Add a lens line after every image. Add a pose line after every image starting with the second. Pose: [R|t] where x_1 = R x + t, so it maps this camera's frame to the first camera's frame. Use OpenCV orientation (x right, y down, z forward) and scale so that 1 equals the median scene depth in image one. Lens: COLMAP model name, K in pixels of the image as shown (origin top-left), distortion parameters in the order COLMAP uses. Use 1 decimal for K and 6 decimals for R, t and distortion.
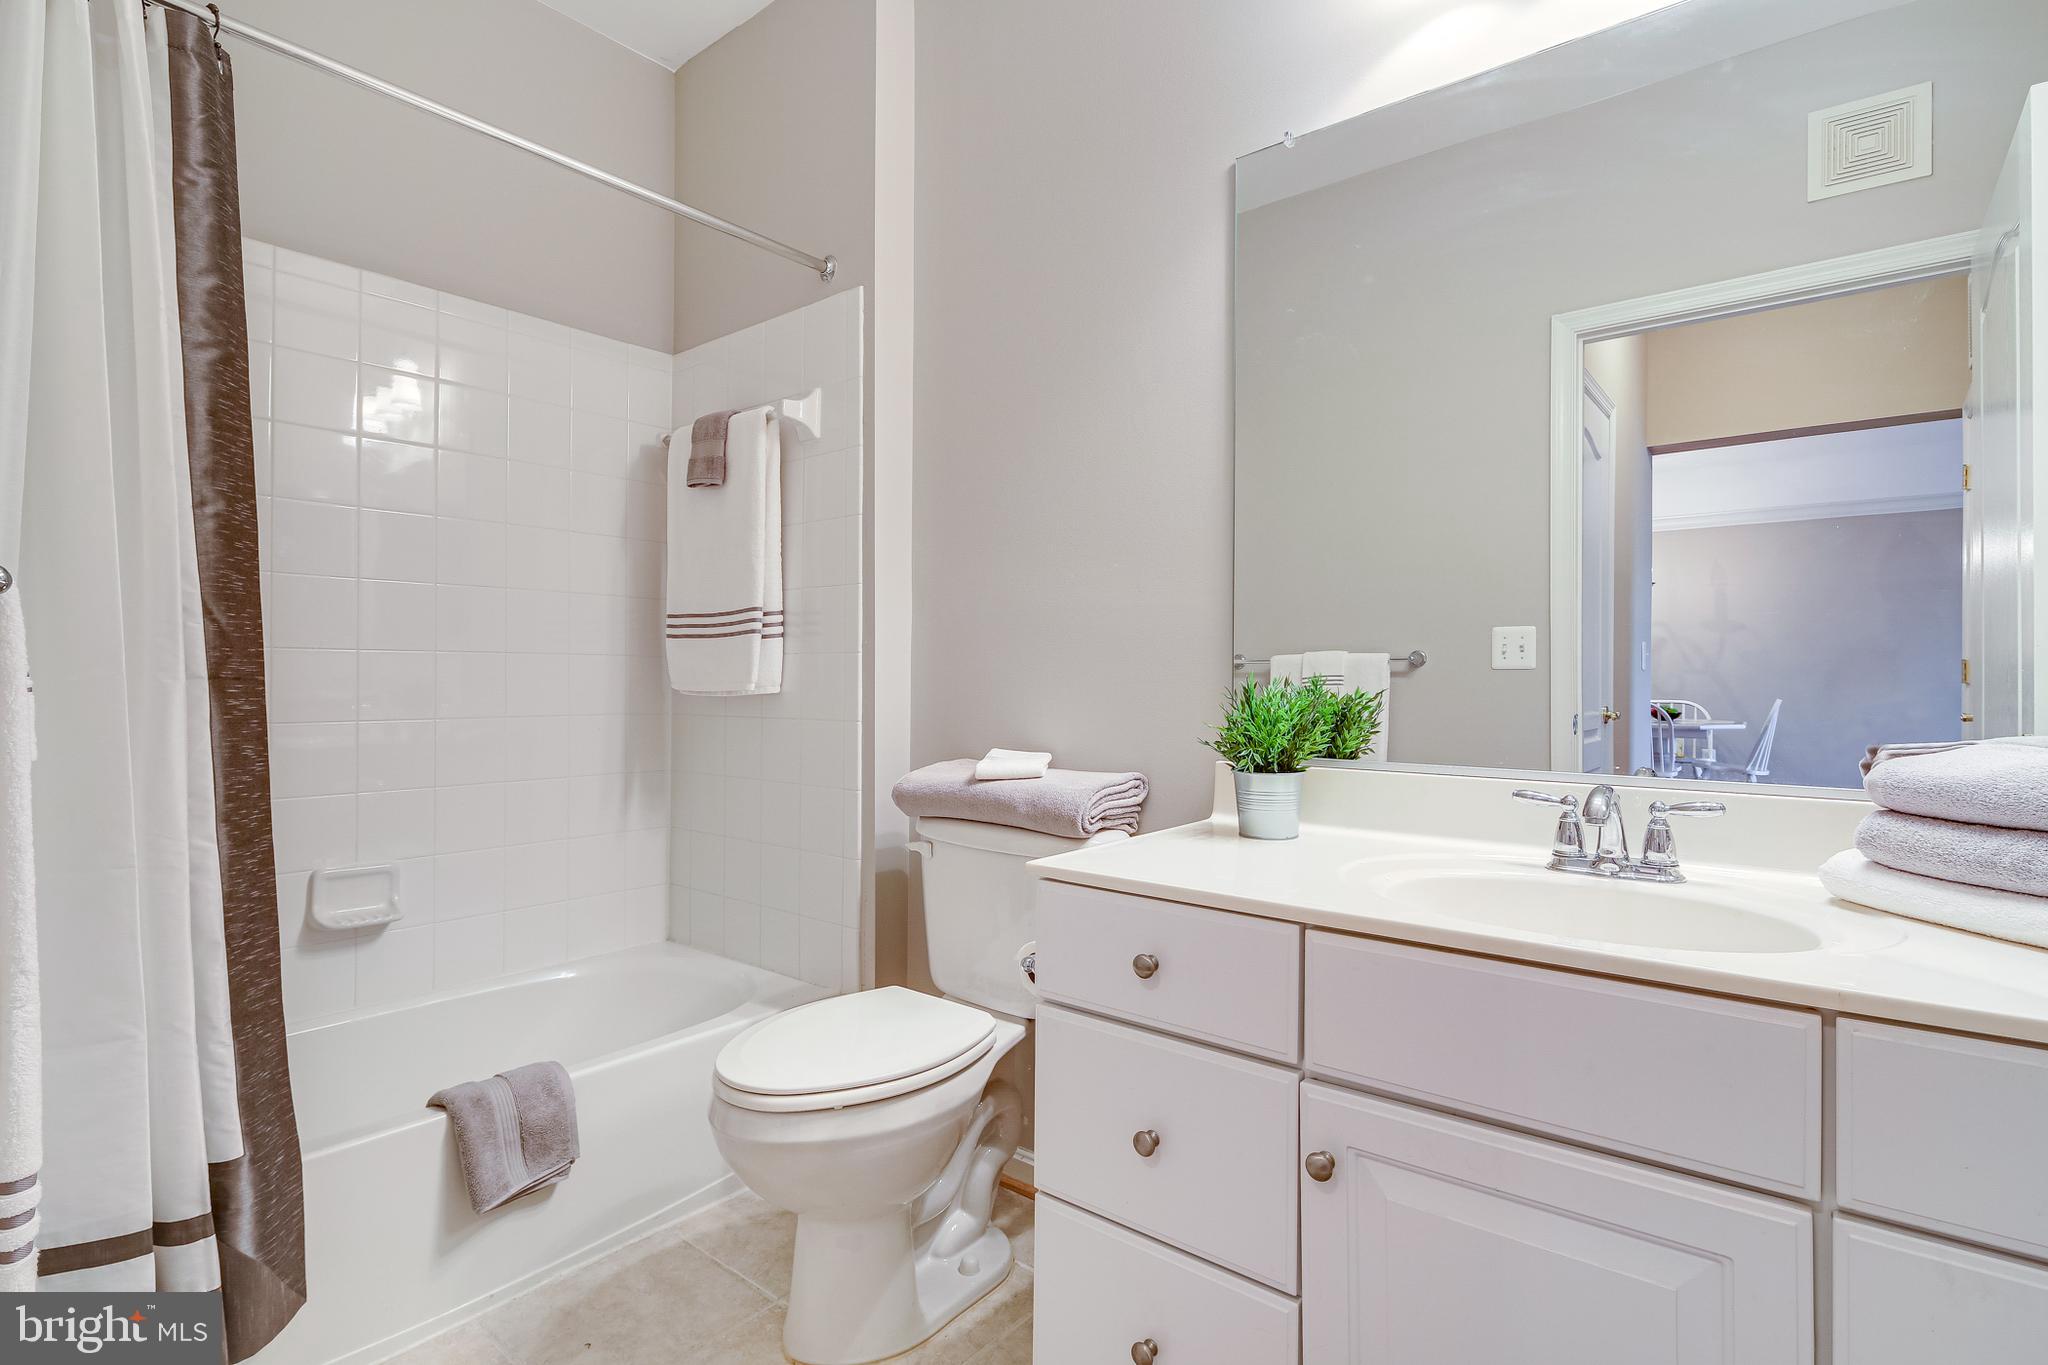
lens RADIAL K [[990.6, 0, 1017.8], [0, 990.6, 676.0], [0, 0, 1]] dist [0.001773, -0.002318]
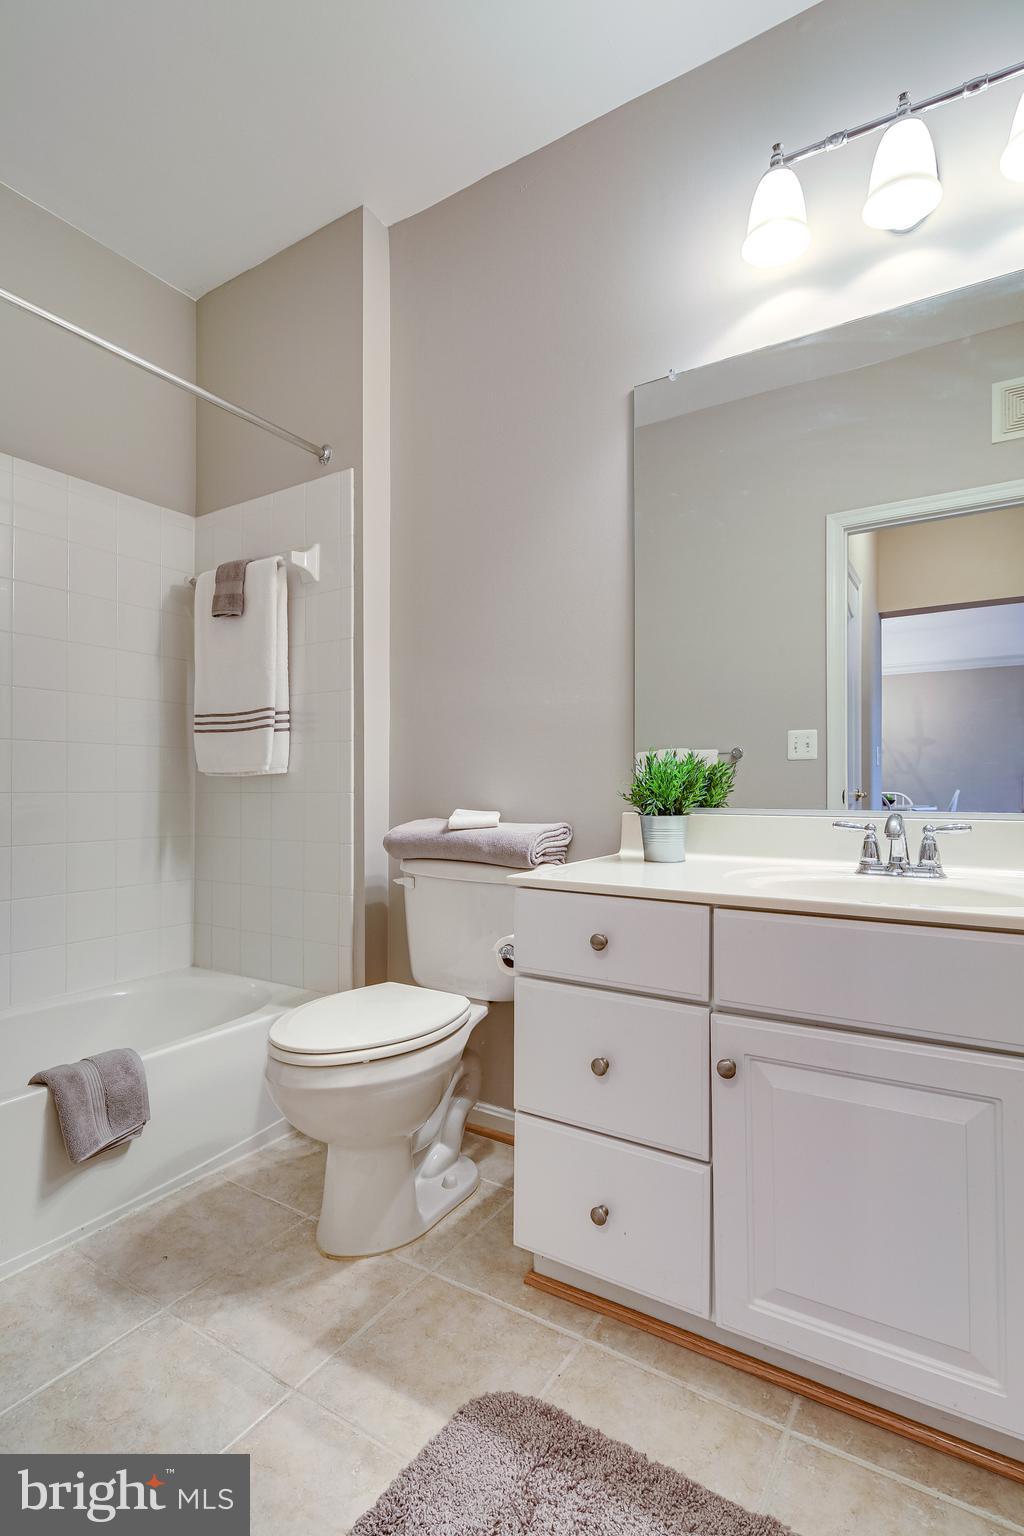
lens RADIAL K [[743.0, 0, 507.2], [0, 743.0, 782.6], [0, 0, 1]] dist [0.001773, -0.002318]
pose [[0.992817, -0.004181, 0.119573, -0.090518], [0.004553, 0.999986, -0.002833, 0.046334], [-0.119559, 0.003357, 0.992821, -0.031146]]
